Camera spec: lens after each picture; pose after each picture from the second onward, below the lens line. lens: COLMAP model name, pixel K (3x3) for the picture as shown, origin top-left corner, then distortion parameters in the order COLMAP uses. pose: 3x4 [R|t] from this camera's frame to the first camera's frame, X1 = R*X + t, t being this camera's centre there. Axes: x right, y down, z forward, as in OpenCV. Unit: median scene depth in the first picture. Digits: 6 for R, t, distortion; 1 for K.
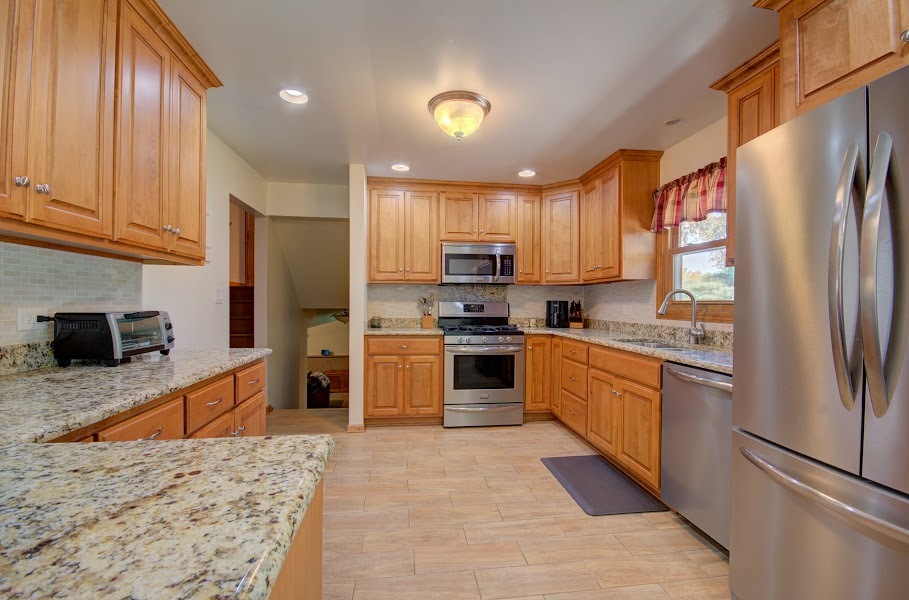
lens RADIAL K [[399.2, 0, 454.5], [0, 399.2, 306.3], [0, 0, 1]] dist [0.004170, -0.011422]
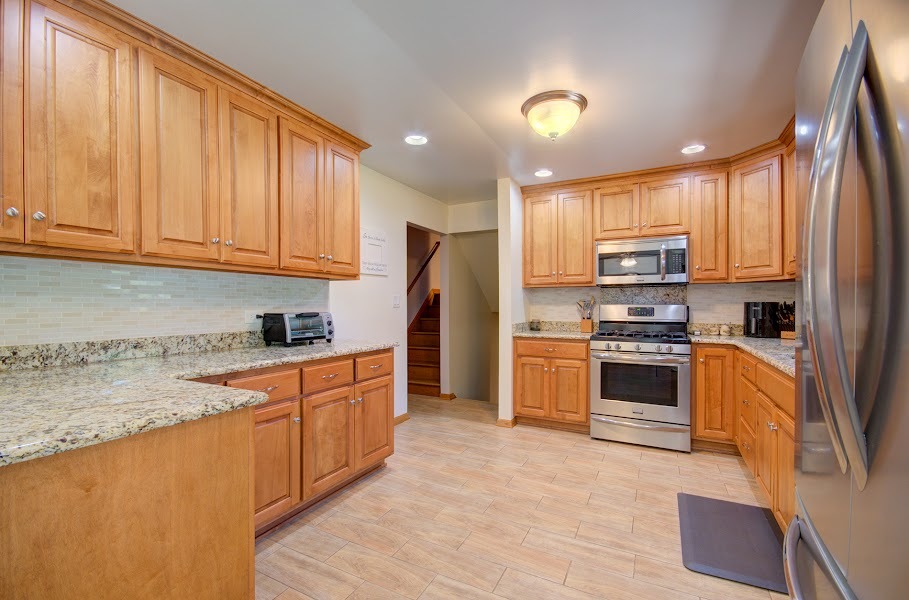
lens RADIAL K [[399.2, 0, 454.5], [0, 399.2, 306.3], [0, 0, 1]] dist [0.004170, -0.011422]
pose [[0.812113, -0.005224, -0.583476, 0.304308], [-0.000405, 0.999955, -0.009517, 0.001562], [0.583499, 0.007966, 0.812075, 0.048869]]
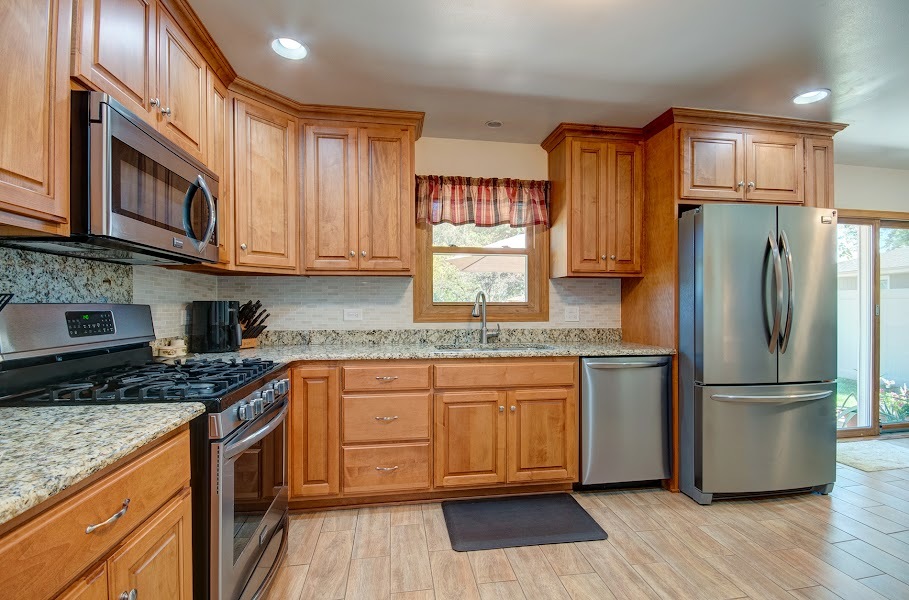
lens RADIAL K [[399.2, 0, 454.5], [0, 399.2, 306.3], [0, 0, 1]] dist [0.004170, -0.011422]
pose [[-0.011254, -0.010063, 0.999886, -0.396934], [0.011536, 0.999882, 0.010192, -0.013157], [-0.999870, 0.011650, -0.011137, 0.957220]]
